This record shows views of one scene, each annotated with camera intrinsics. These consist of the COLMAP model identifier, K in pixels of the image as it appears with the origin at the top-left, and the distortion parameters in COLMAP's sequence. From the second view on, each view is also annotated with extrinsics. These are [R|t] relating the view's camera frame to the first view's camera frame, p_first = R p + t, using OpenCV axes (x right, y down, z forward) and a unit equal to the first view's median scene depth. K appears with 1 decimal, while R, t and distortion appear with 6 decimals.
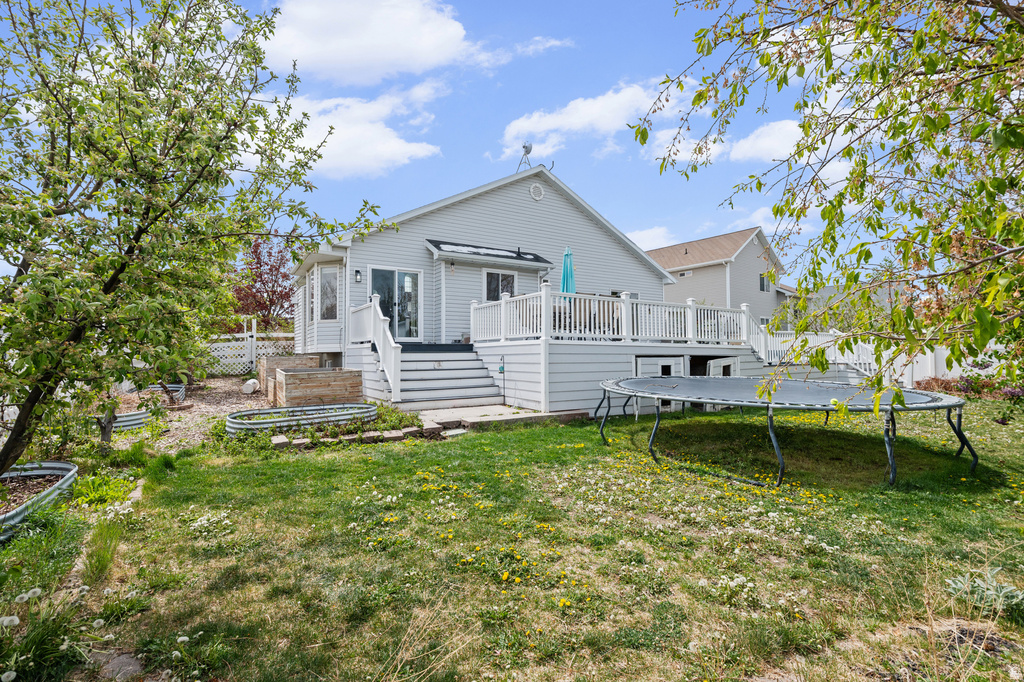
lens RADIAL K [[471.9, 0, 512.0], [0, 471.9, 341.0], [0, 0, 1]] dist [0.001344, -0.001328]
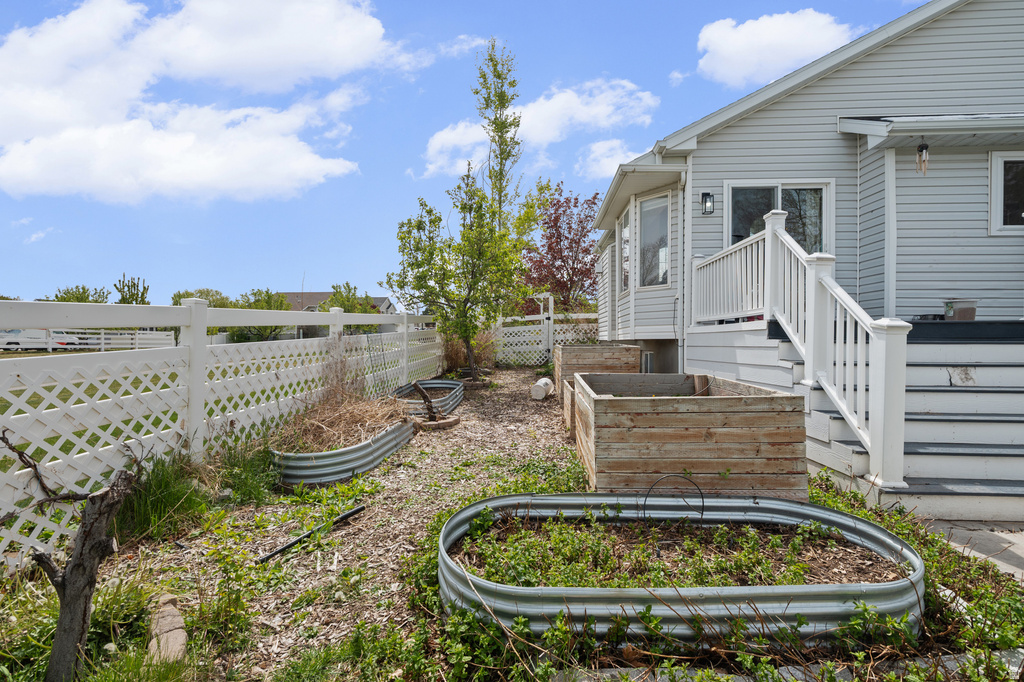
lens RADIAL K [[471.9, 0, 512.0], [0, 471.9, 341.0], [0, 0, 1]] dist [0.001344, -0.001328]
pose [[0.824969, 0.009834, -0.565093, -0.193379], [0.006507, 0.999617, 0.026895, 0.008388], [0.565141, -0.025865, 0.824589, 0.392323]]
